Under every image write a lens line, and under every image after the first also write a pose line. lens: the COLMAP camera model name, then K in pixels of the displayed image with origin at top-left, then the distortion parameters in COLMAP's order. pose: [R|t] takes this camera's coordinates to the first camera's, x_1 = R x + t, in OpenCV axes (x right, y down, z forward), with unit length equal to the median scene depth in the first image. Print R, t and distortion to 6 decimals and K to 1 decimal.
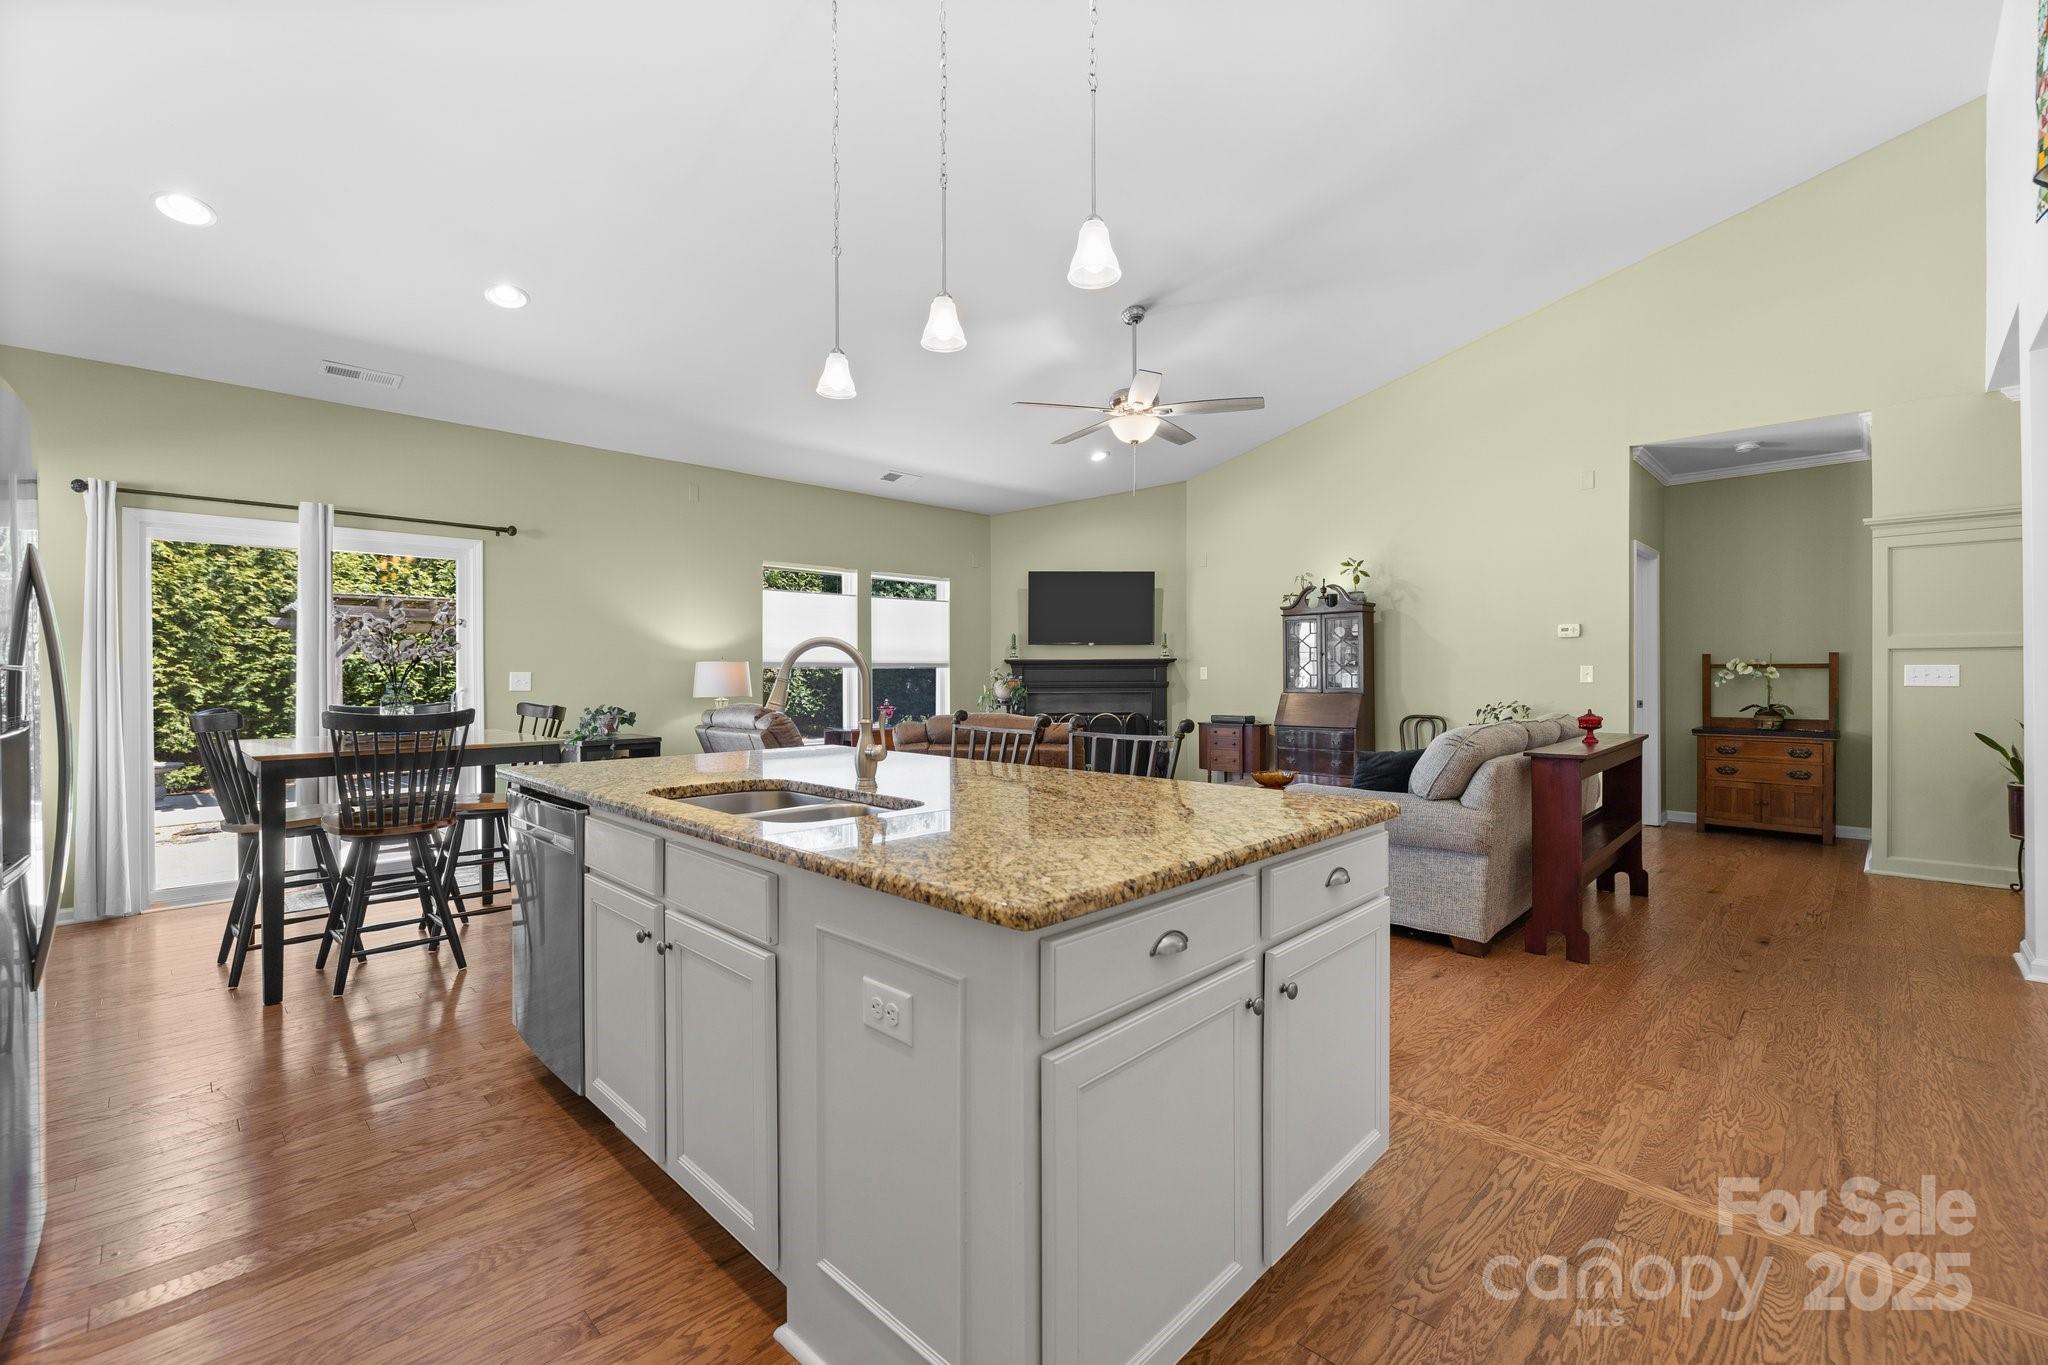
lens RADIAL K [[860.6, 0, 1011.2], [0, 860.6, 672.7], [0, 0, 1]] dist [-0.000419, -0.000227]
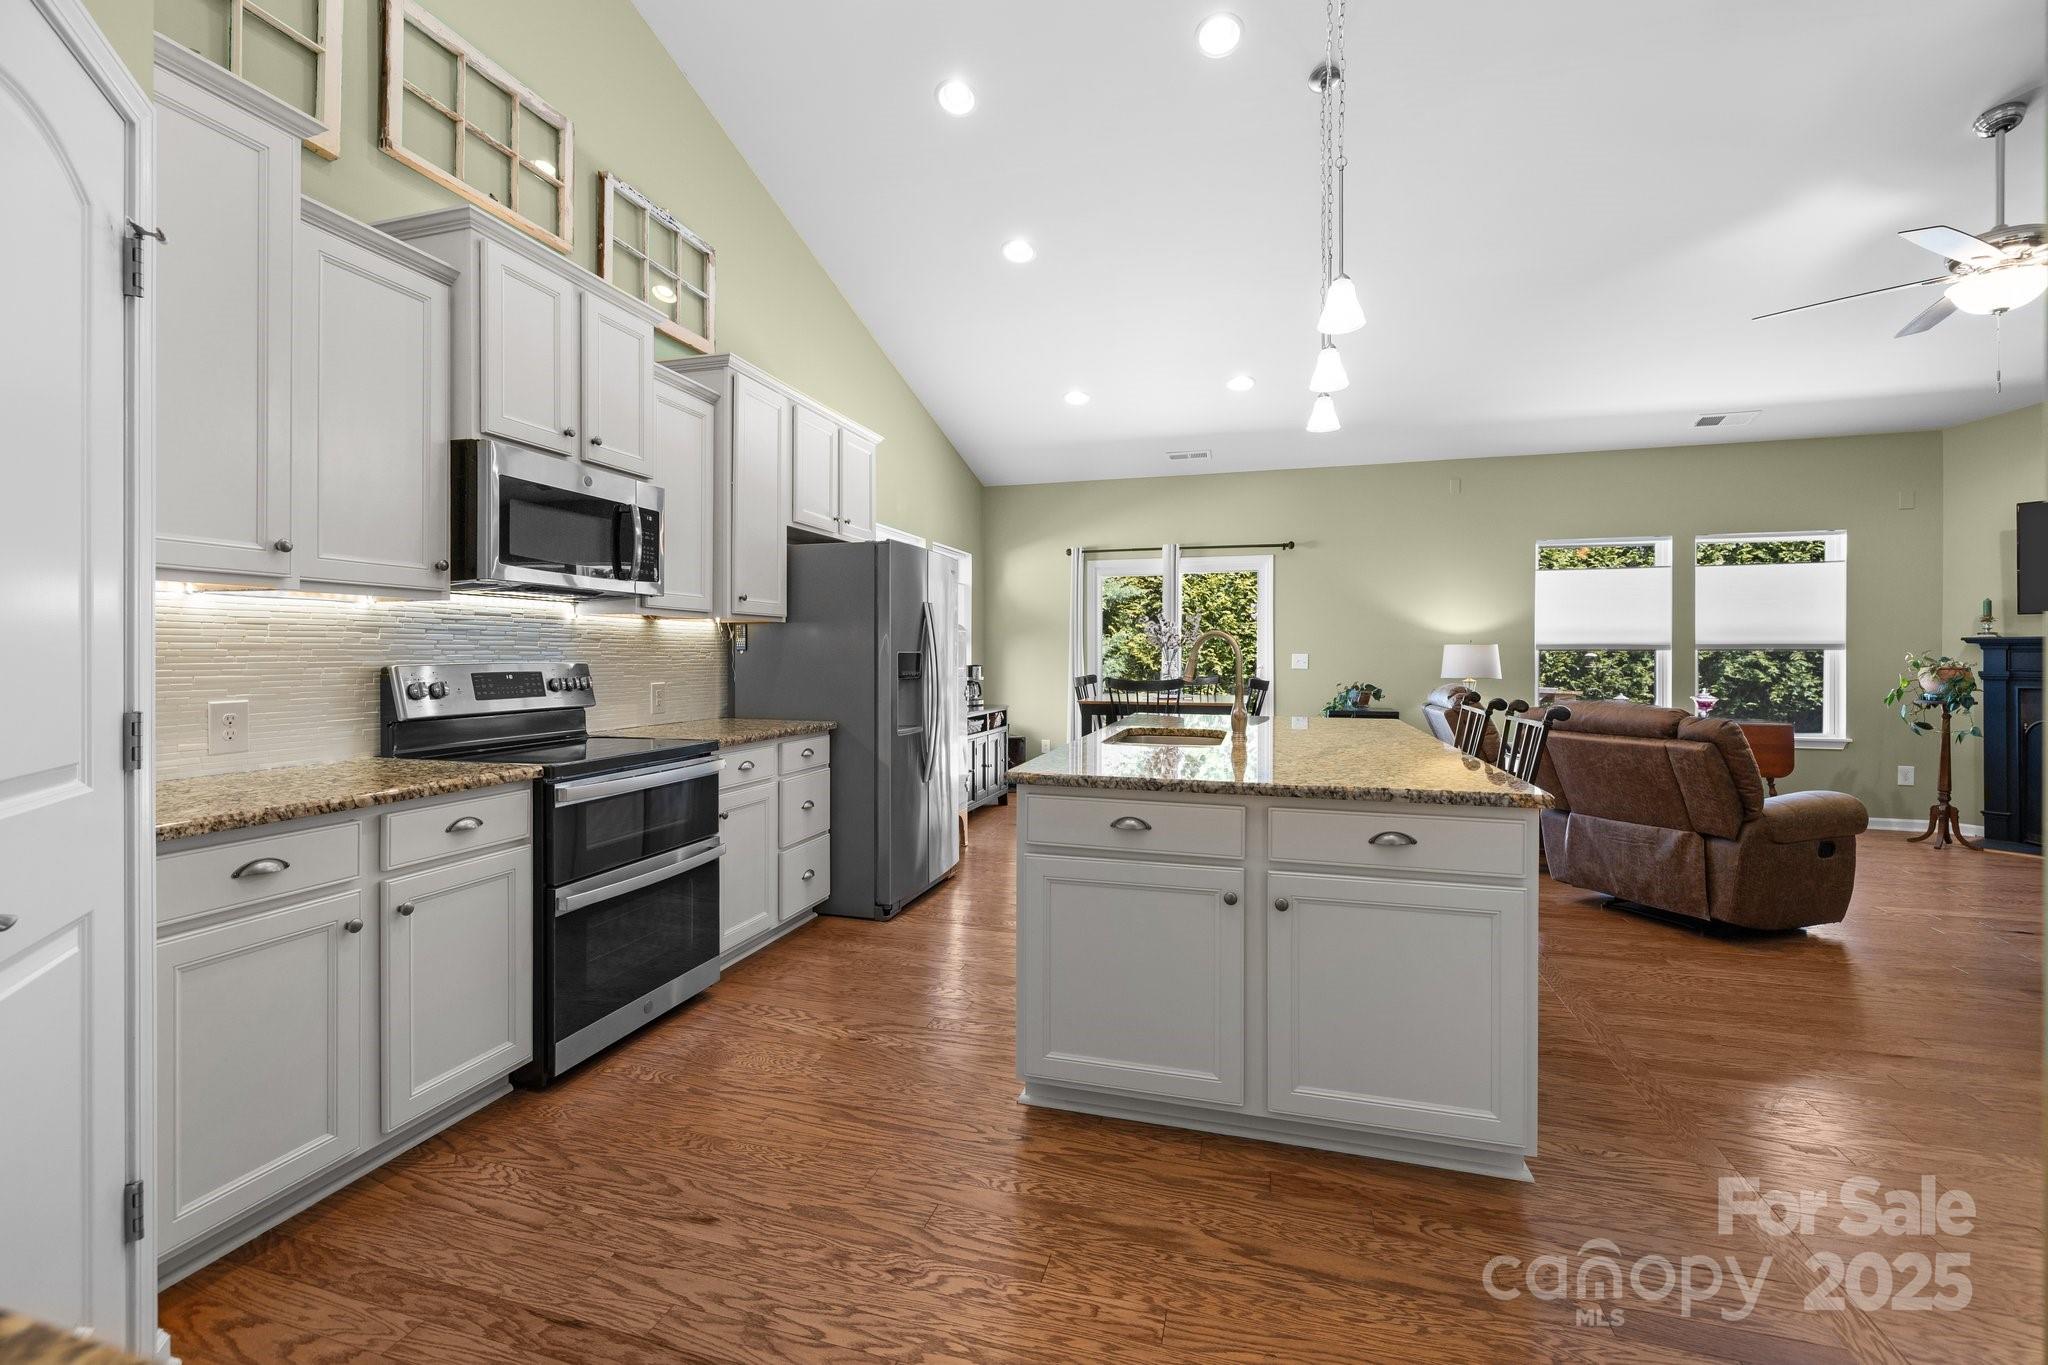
lens RADIAL K [[868.9, 0, 1012.6], [0, 868.9, 657.0], [0, 0, 1]] dist [0.001765, 0.000235]
pose [[0.475258, 0.005604, -0.879829, 0.320144], [-0.003522, 0.999984, 0.004467, -0.000847], [0.879840, 0.000976, 0.475270, 0.007651]]
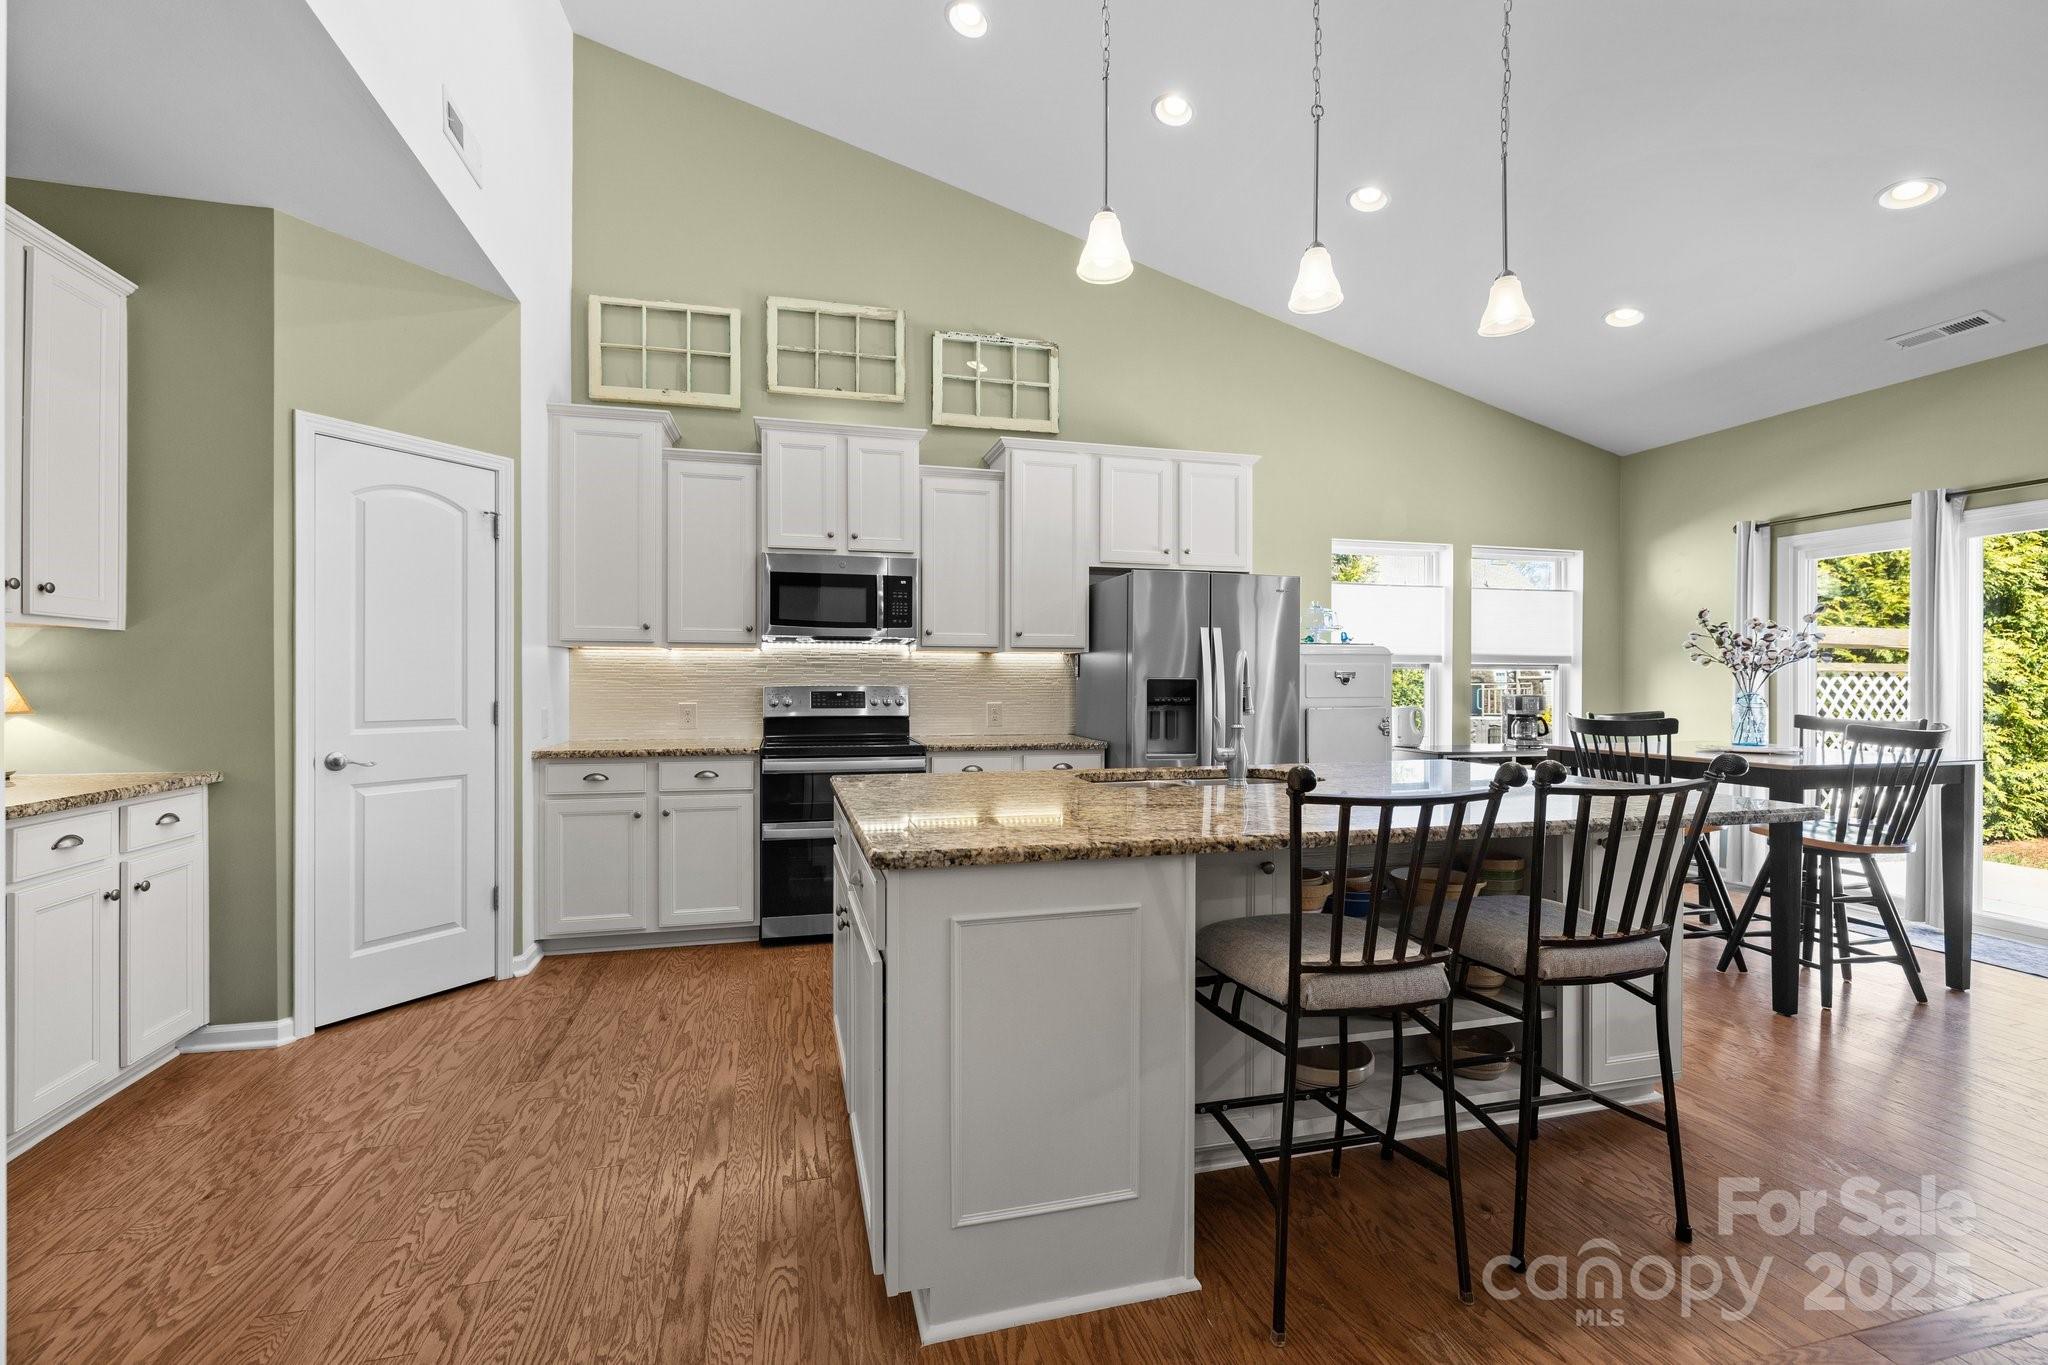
lens RADIAL K [[866.6, 0, 1006.2], [0, 866.6, 685.0], [0, 0, 1]] dist [-0.000092, 0.000053]
pose [[-0.507485, 0.004665, -0.861648, 0.334973], [-0.002776, 0.999971, 0.007049, -0.000542], [0.861656, 0.005969, -0.507457, 0.473232]]
